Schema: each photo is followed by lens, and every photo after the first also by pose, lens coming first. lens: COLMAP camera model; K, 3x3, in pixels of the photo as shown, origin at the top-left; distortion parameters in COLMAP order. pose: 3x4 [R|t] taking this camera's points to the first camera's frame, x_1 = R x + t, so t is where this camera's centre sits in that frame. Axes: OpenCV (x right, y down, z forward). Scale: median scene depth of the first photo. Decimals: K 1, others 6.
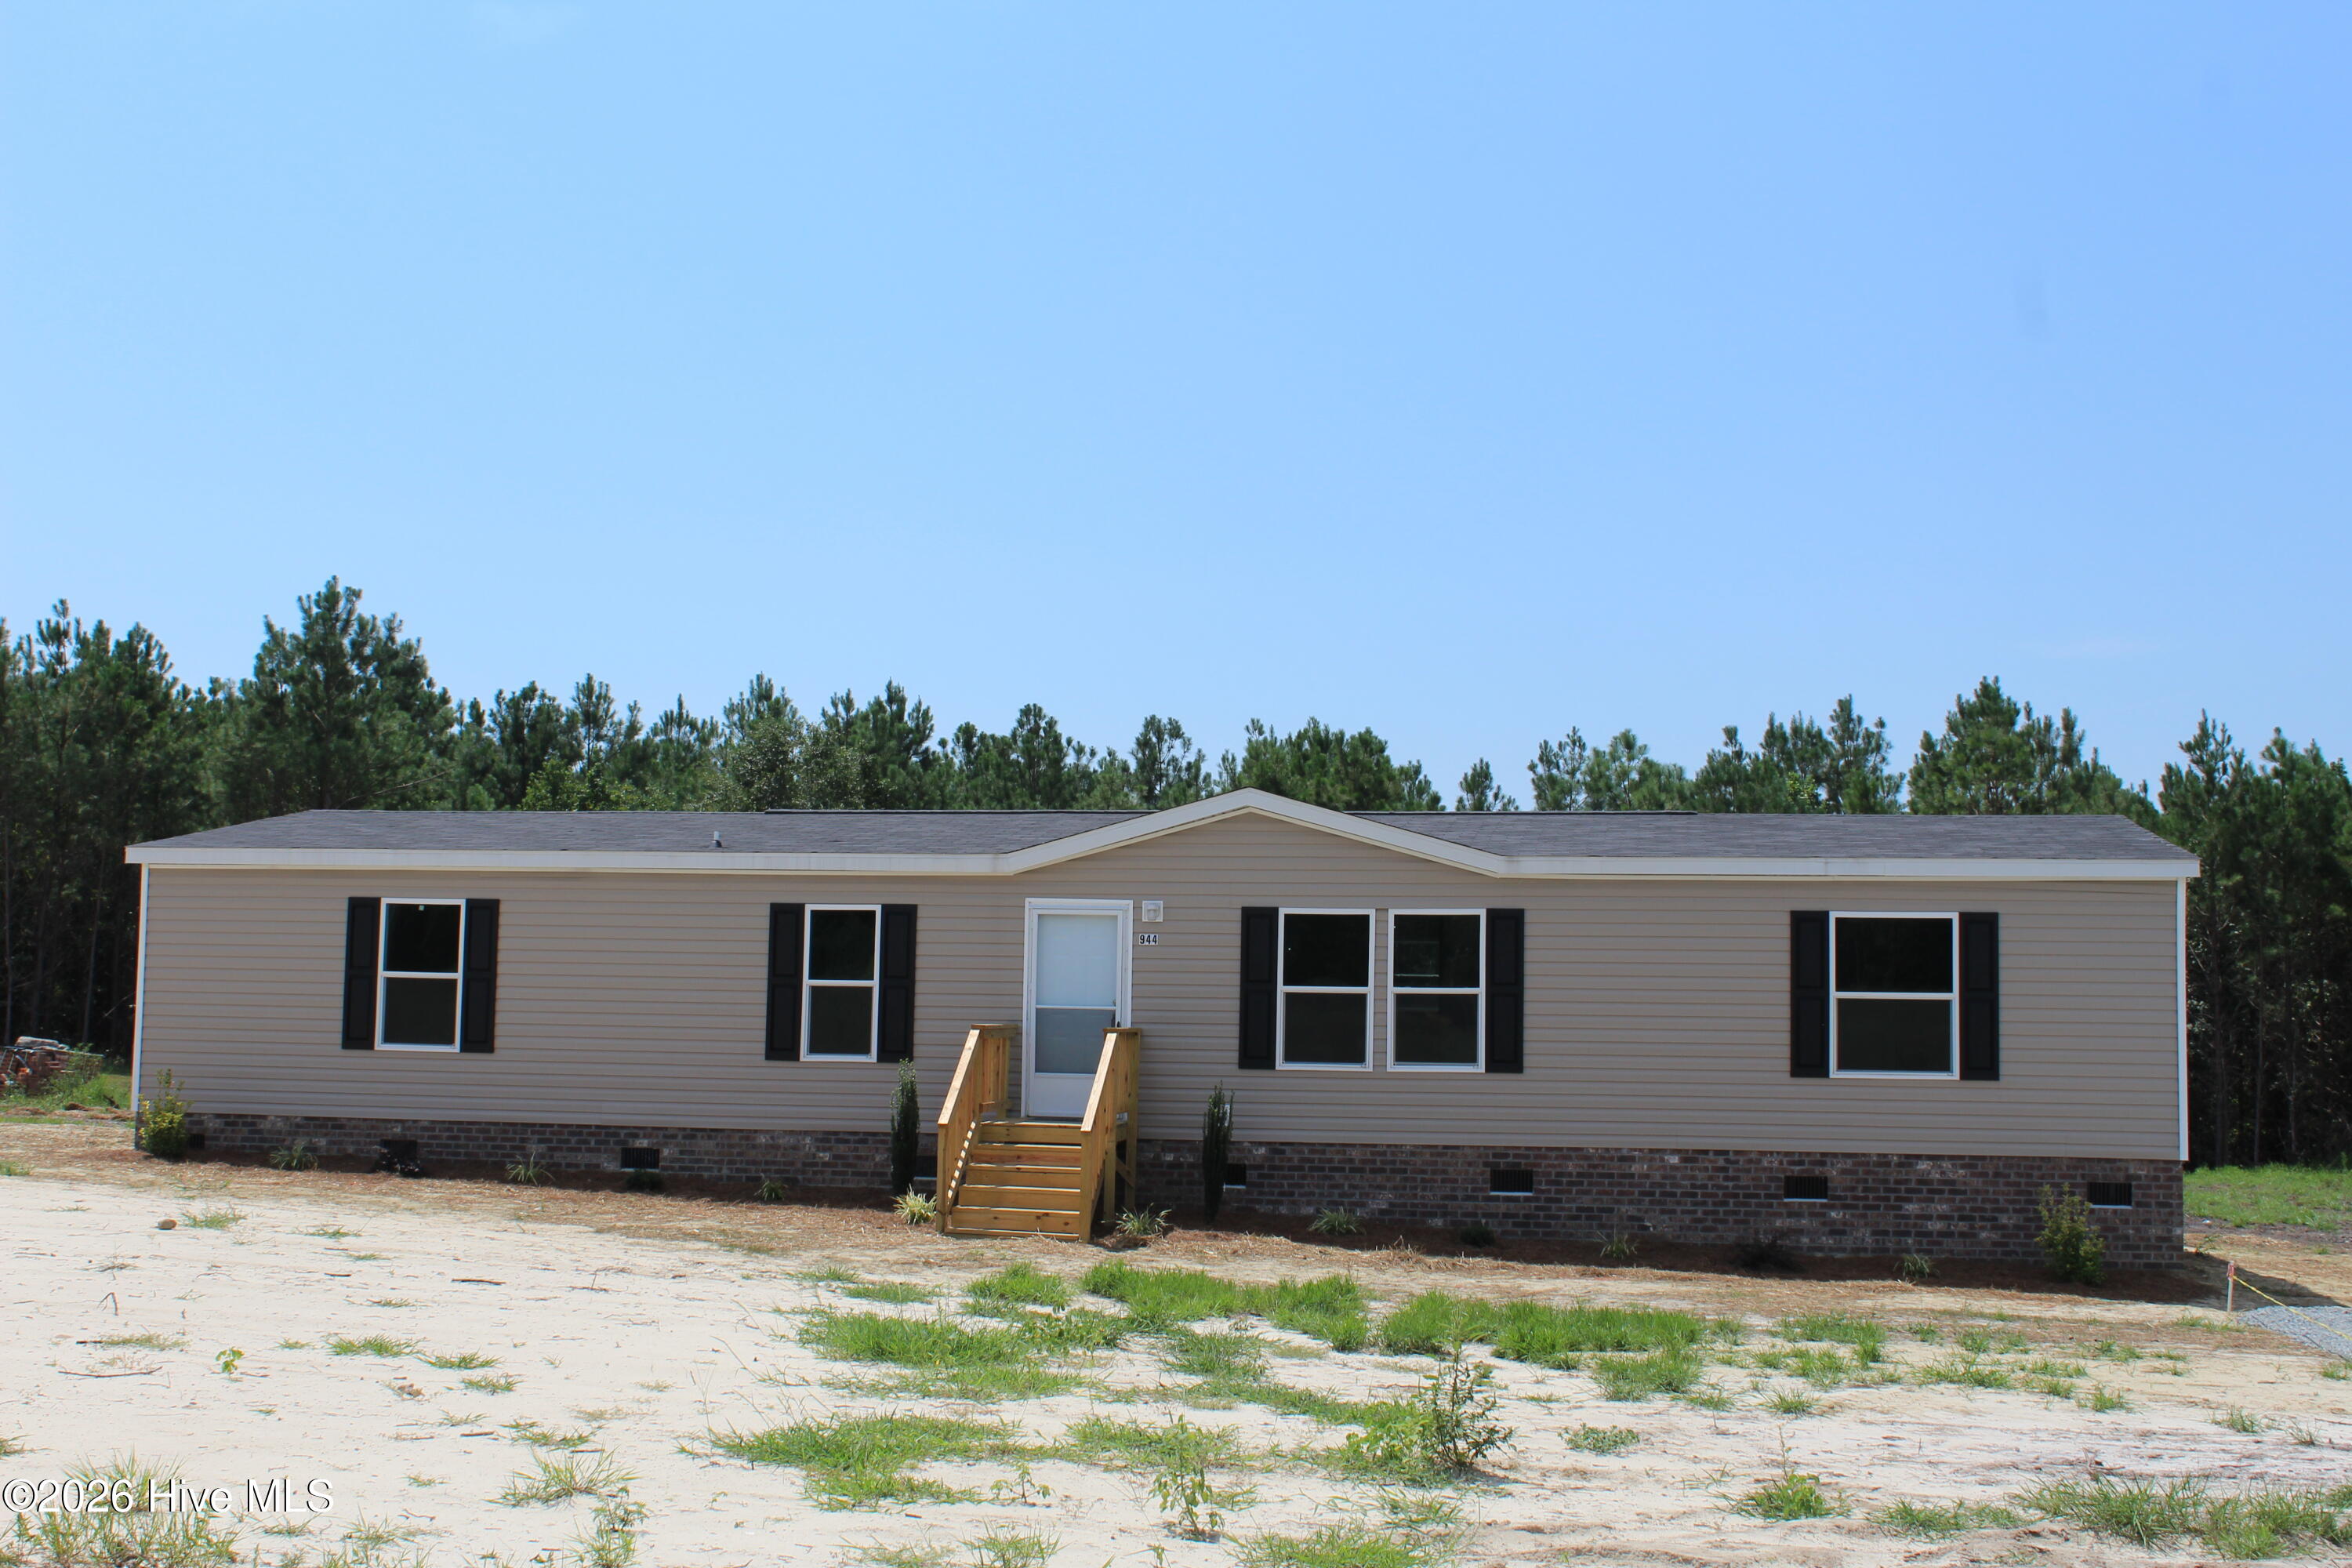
lens RADIAL K [[2820.9, 0, 1172.8], [0, 2820.9, 858.4], [0, 0, 1]] dist [-0.079756, 0.043526]
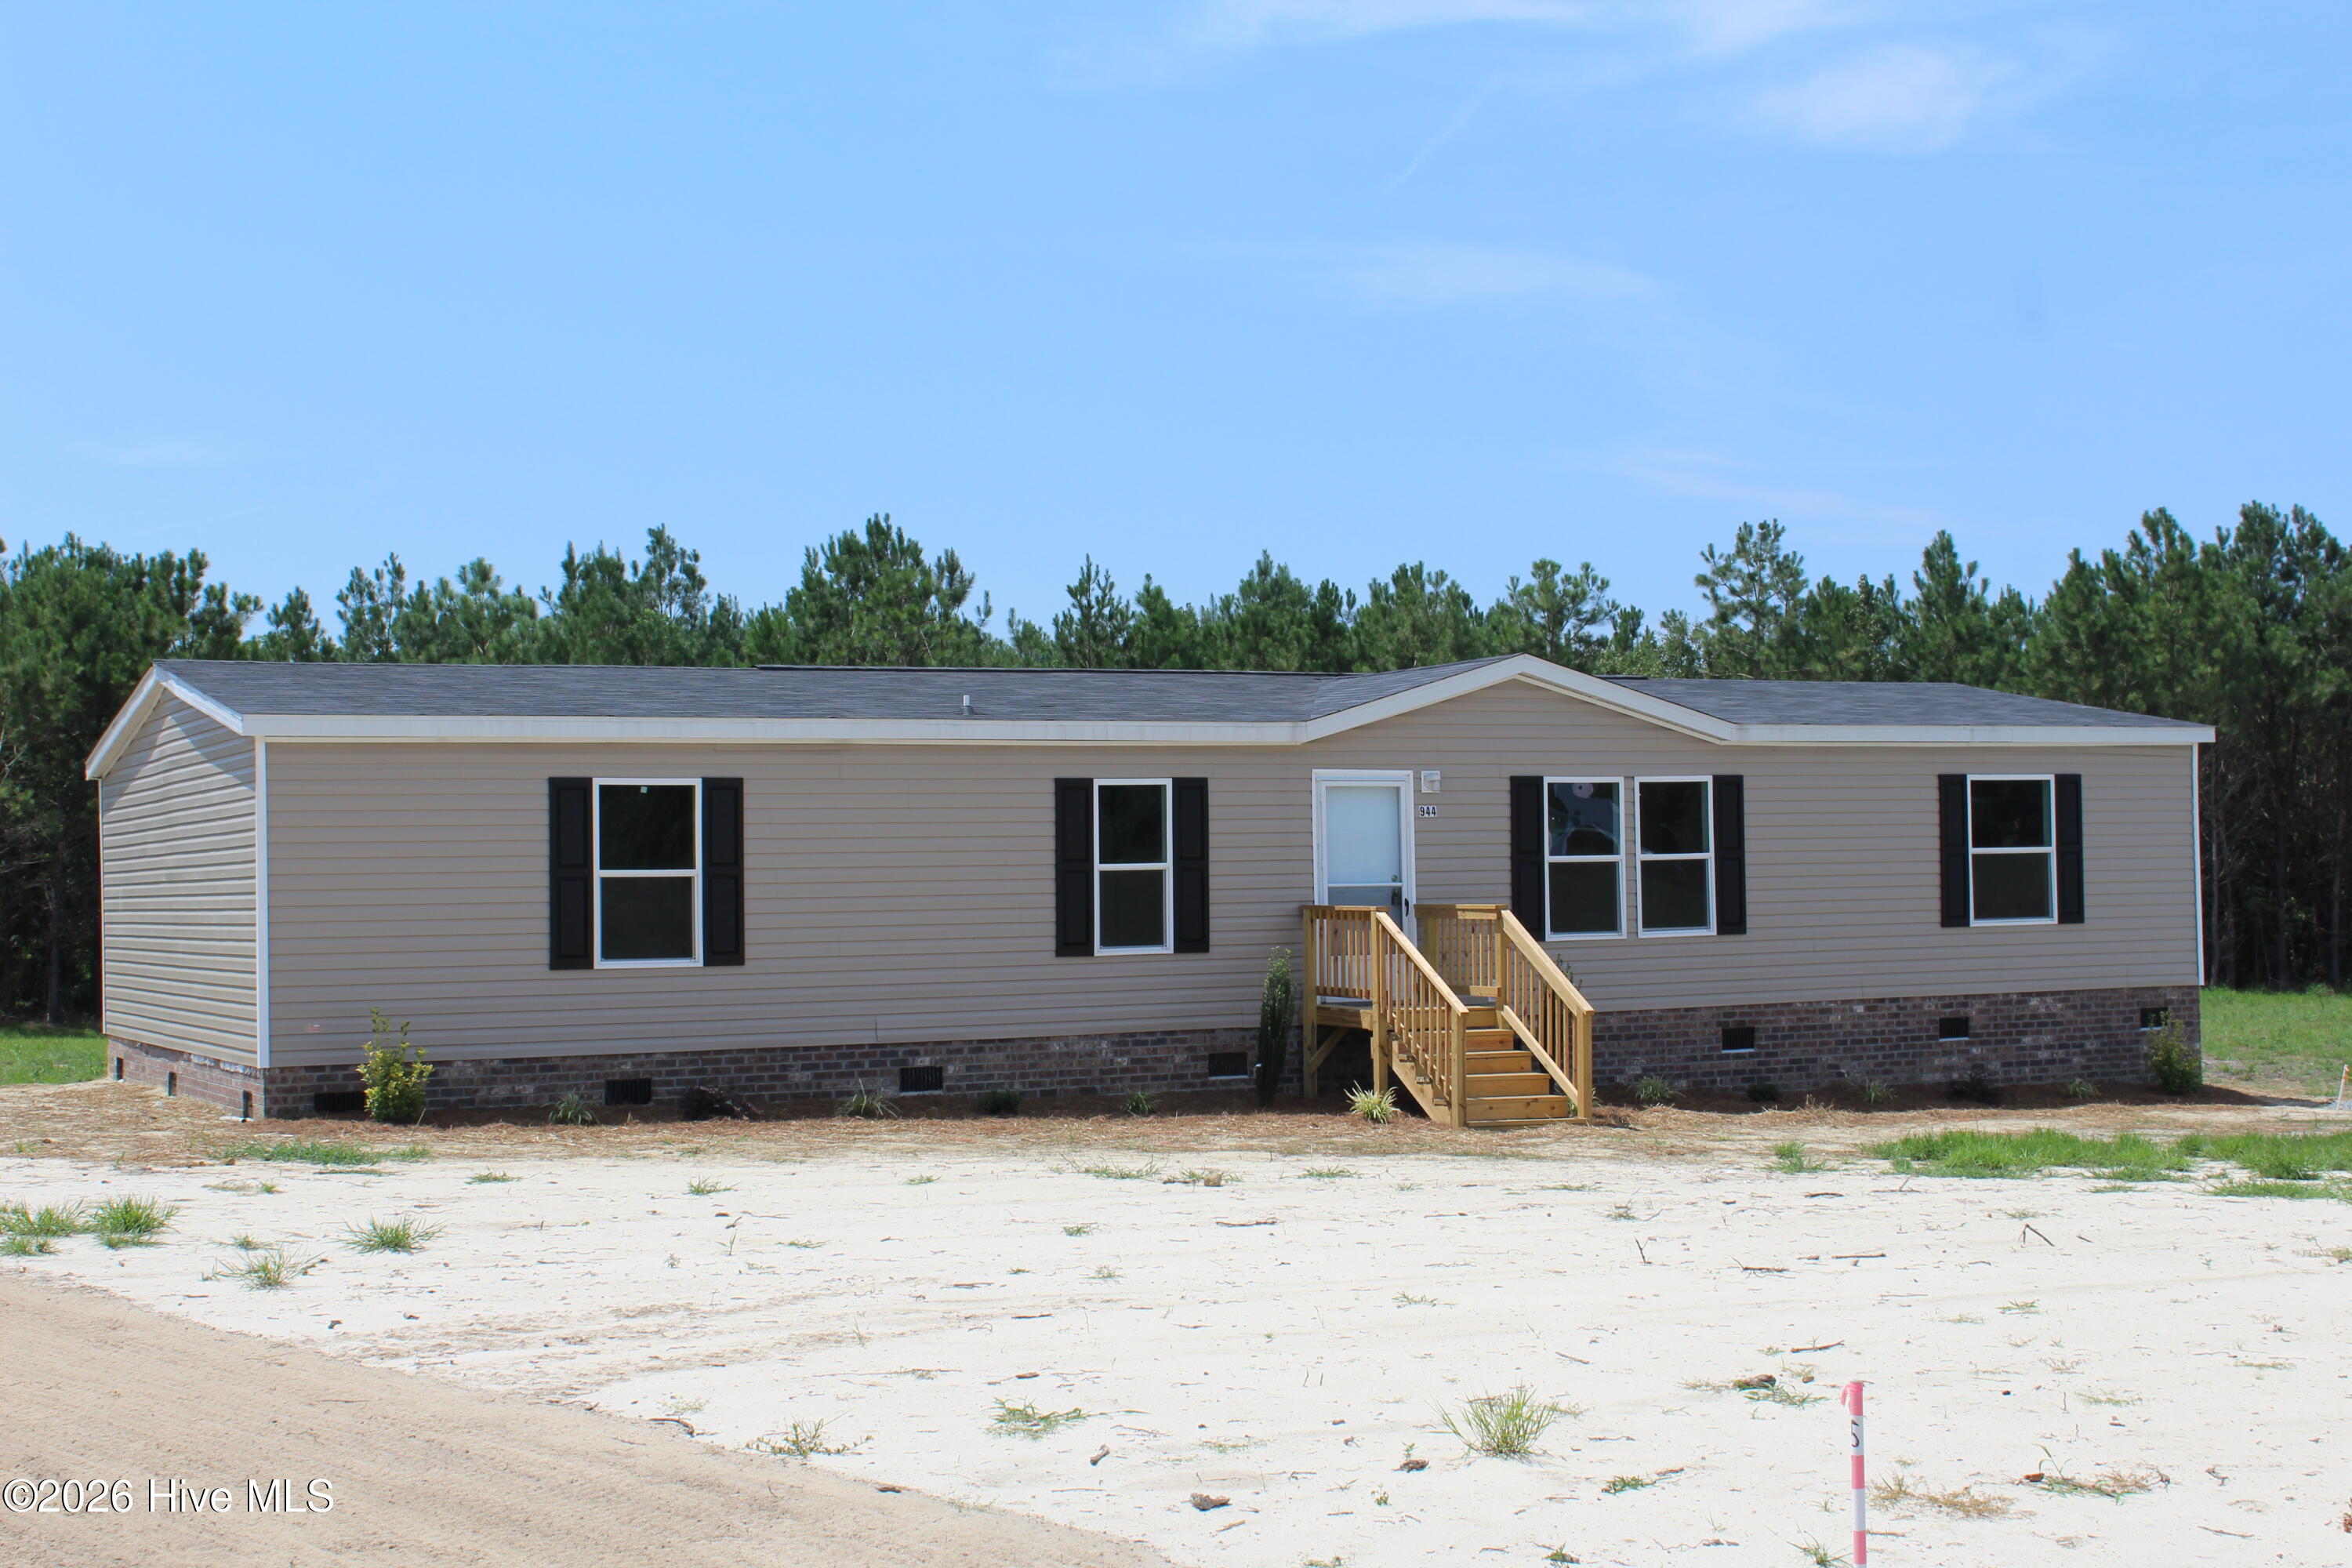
lens RADIAL K [[3146.8, 0, 1179.6], [0, 3146.8, 872.8], [0, 0, 1]] dist [-0.047085, 0.002302]
pose [[0.806523, -0.031162, 0.590380, -0.705422], [-0.003232, 0.998363, 0.057111, -0.011063], [-0.591193, -0.047969, 0.805102, 0.190897]]
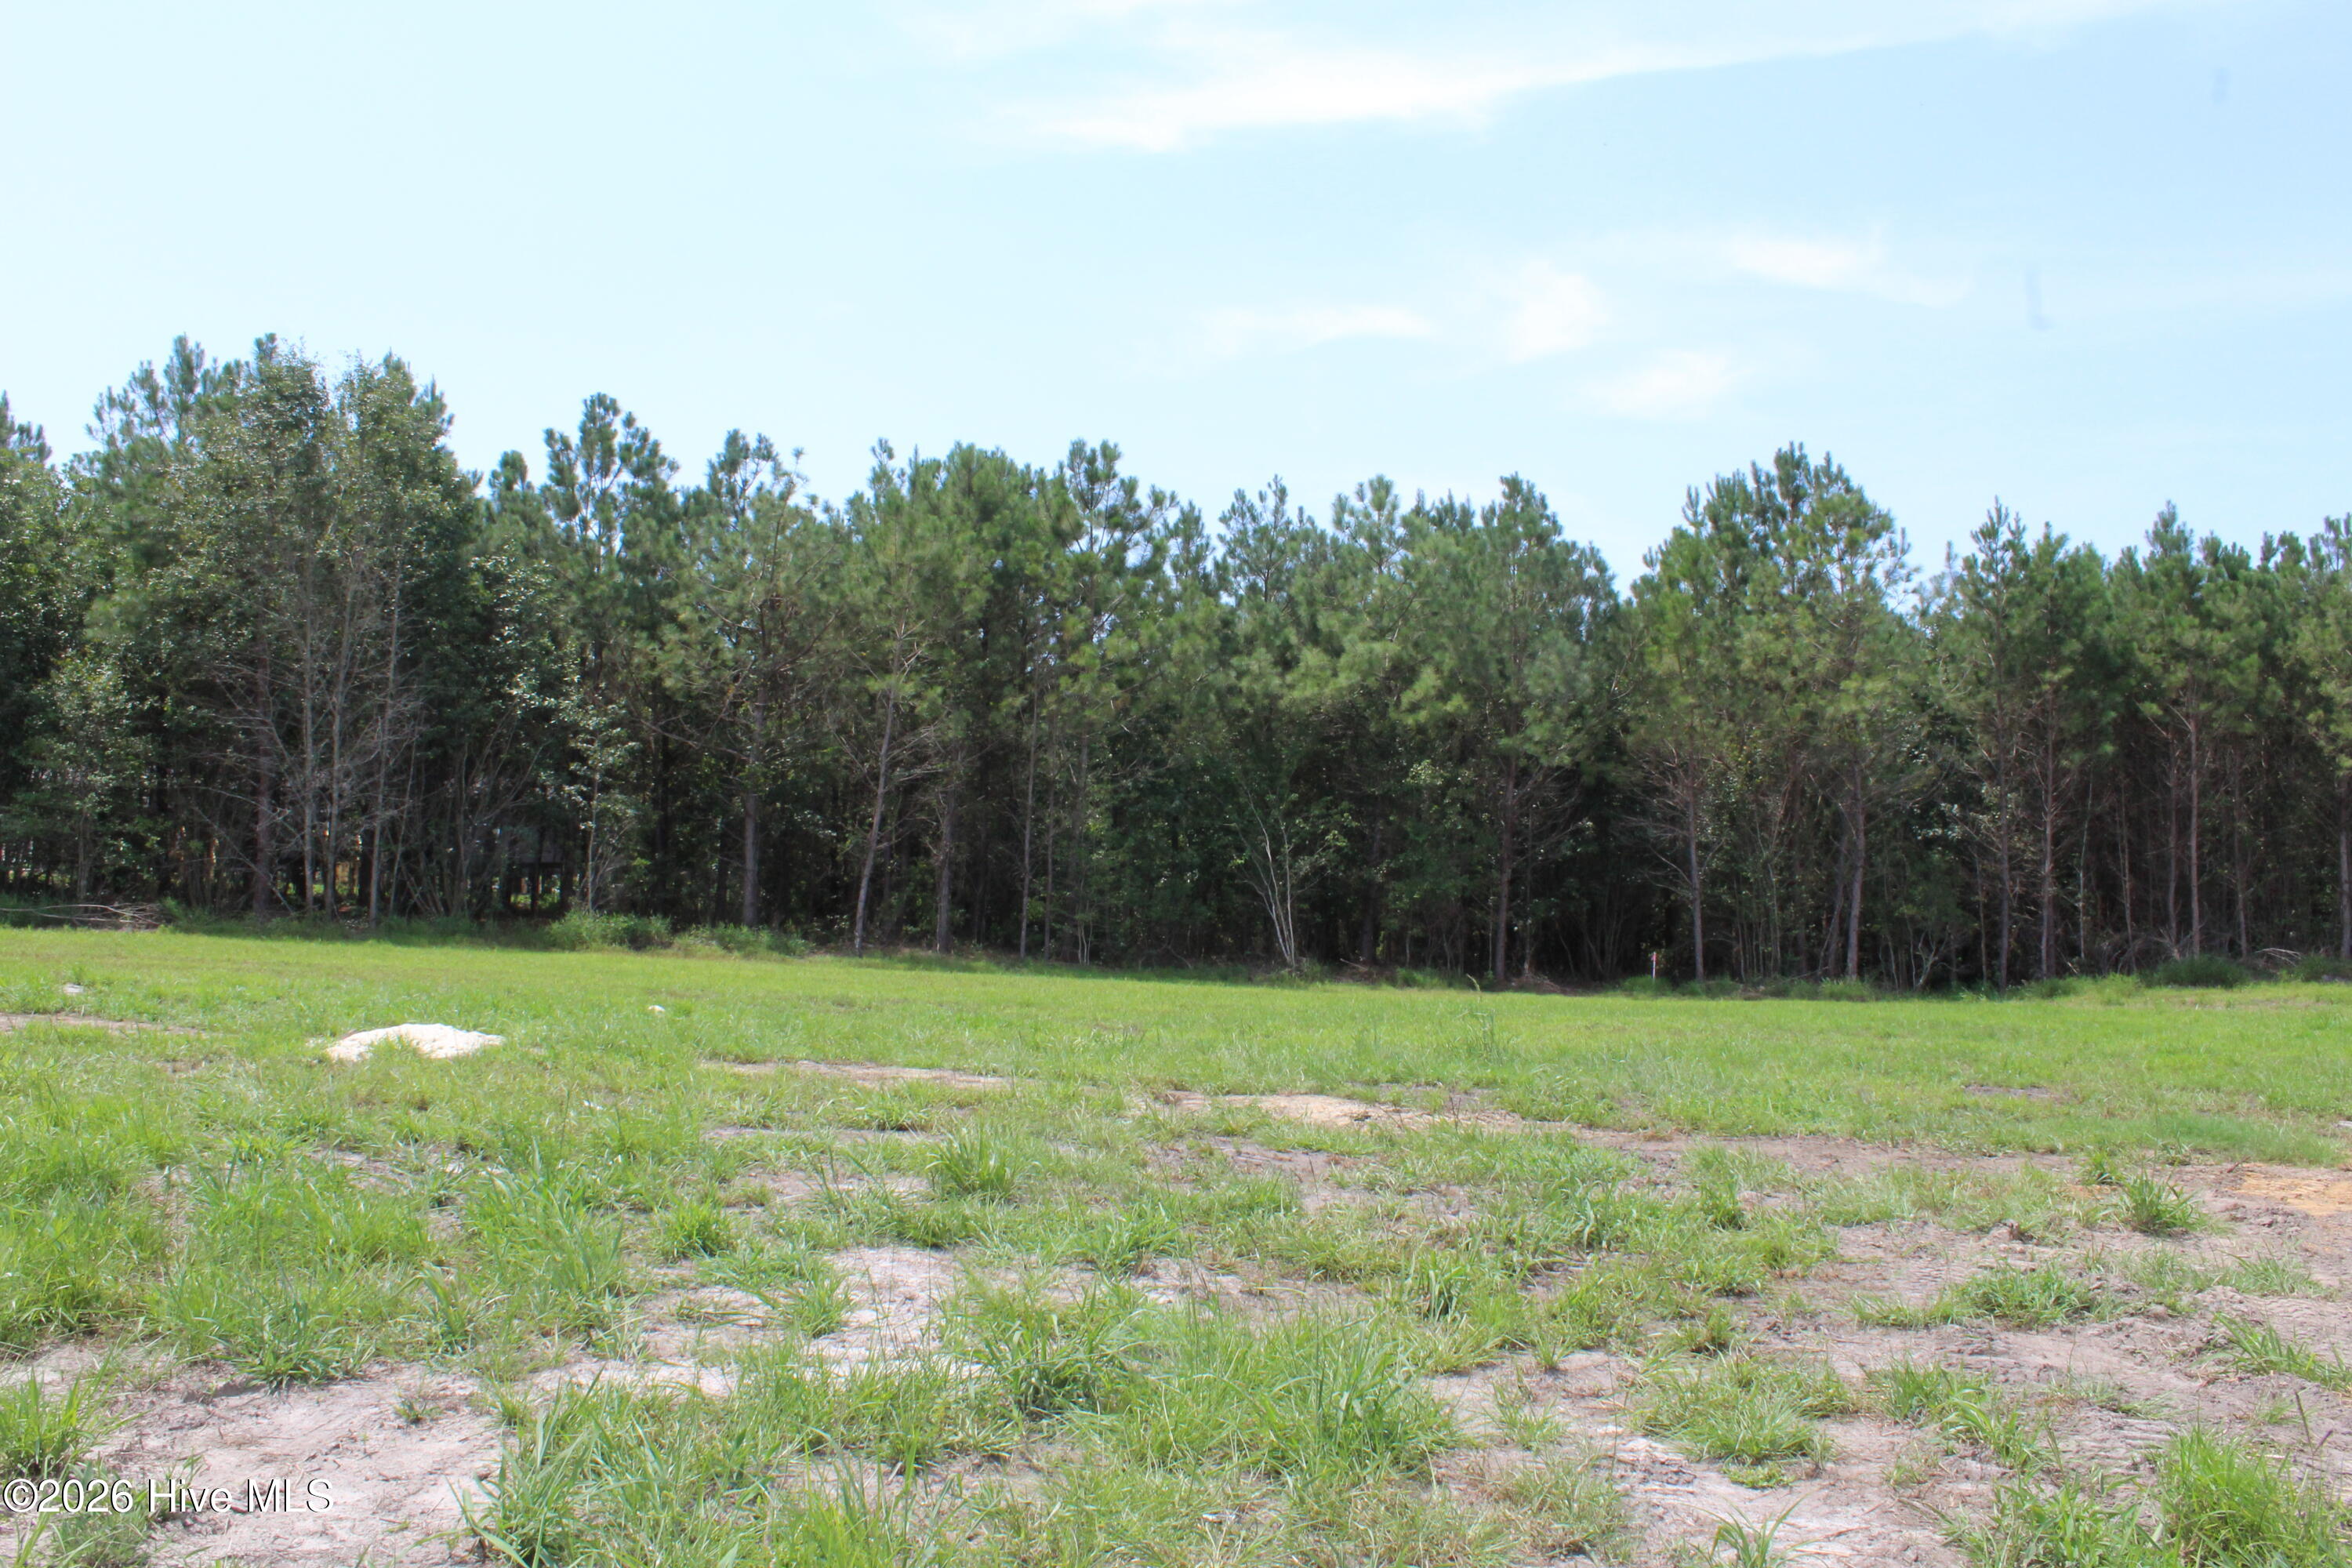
lens RADIAL K [[1988.4, 0, 1164.2], [0, 1988.4, 793.6], [0, 0, 1]] dist [-0.176589, 0.177755]
pose [[0.888872, 0.019181, 0.457755, -0.463734], [-0.030273, 0.999399, 0.016908, 0.117103], [-0.457155, -0.028886, 0.888918, 1.432440]]
